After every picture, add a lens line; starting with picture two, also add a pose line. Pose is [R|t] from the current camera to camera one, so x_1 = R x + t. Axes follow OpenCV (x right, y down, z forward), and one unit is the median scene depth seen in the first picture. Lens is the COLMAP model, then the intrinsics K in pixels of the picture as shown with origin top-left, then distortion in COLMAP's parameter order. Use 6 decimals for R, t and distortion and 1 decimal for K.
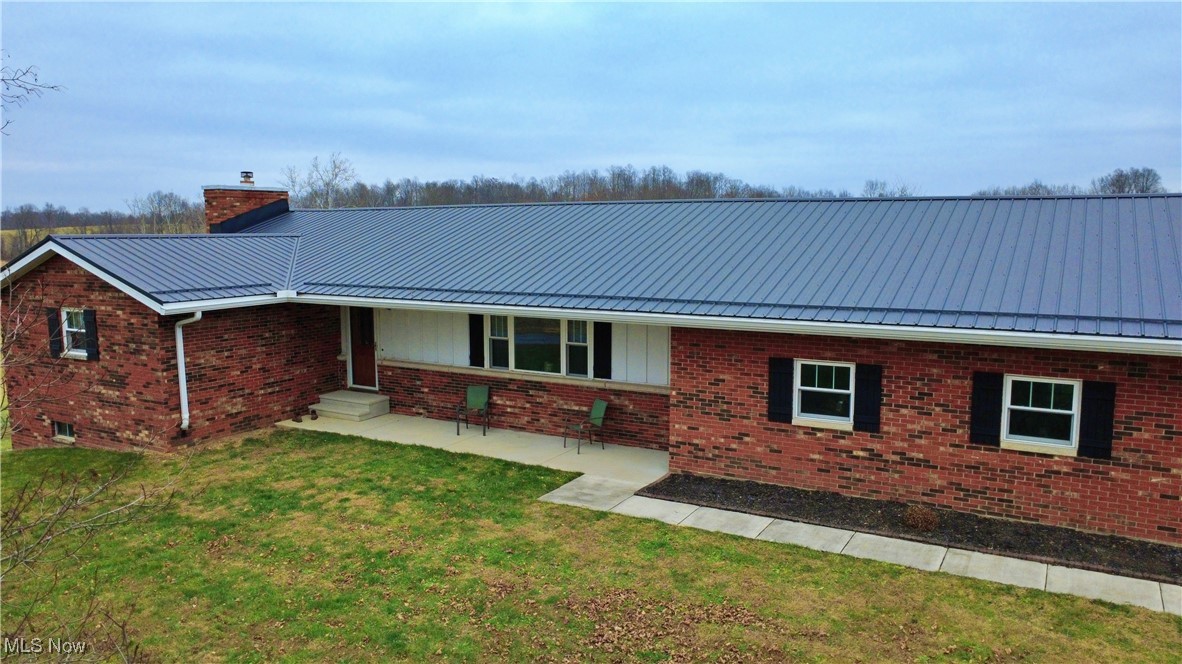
lens RADIAL K [[854.3, 0, 589.2], [0, 854.3, 333.1], [0, 0, 1]] dist [-0.000751, -0.005927]
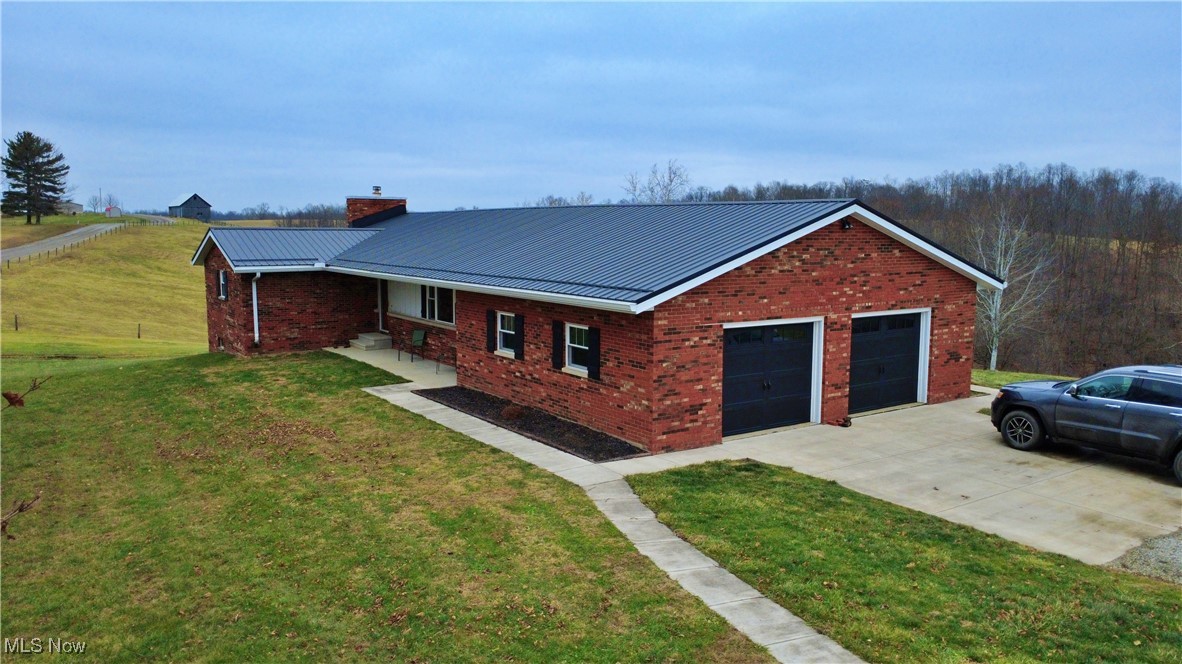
lens RADIAL K [[854.3, 0, 590.1], [0, 854.3, 331.6], [0, 0, 1]] dist [-0.000751, -0.005927]
pose [[0.904436, 0.059814, -0.422395, 0.822227], [-0.061797, 0.998048, 0.009010, 0.033994], [0.422110, 0.017954, 0.906367, -0.244352]]
